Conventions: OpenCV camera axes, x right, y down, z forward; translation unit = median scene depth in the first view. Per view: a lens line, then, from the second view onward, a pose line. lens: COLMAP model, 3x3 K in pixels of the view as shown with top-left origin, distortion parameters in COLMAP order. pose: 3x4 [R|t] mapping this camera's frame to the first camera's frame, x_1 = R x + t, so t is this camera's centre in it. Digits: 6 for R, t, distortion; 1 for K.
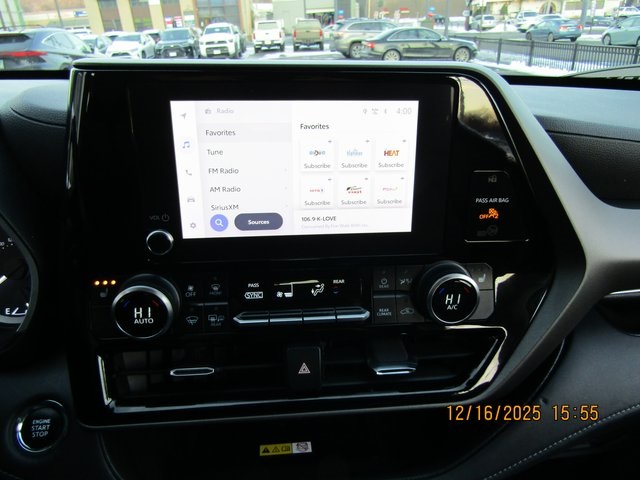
lens RADIAL K [[474.5, 0, 319.0], [0, 474.5, 244.9], [0, 0, 1]] dist [-0.008796, 0.010010]
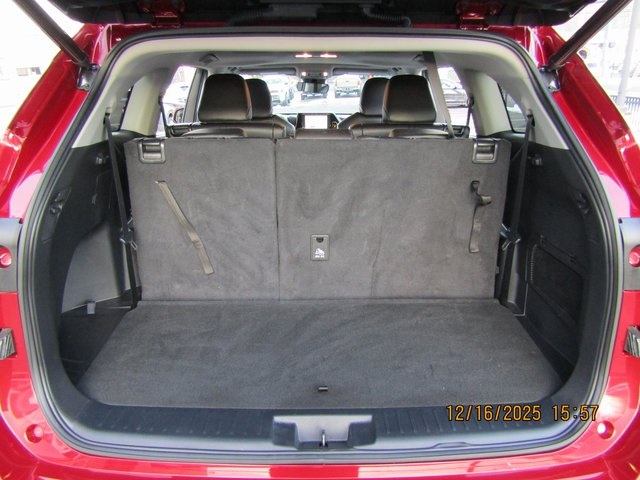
lens RADIAL K [[474.5, 0, 321.5], [0, 474.5, 239.0], [0, 0, 1]] dist [-0.008796, 0.010010]
pose [[0.996616, 0.010078, -0.081582, 0.014340], [-0.017812, 0.995353, -0.094633, 0.051597], [0.080249, 0.095766, 0.992164, -0.139015]]
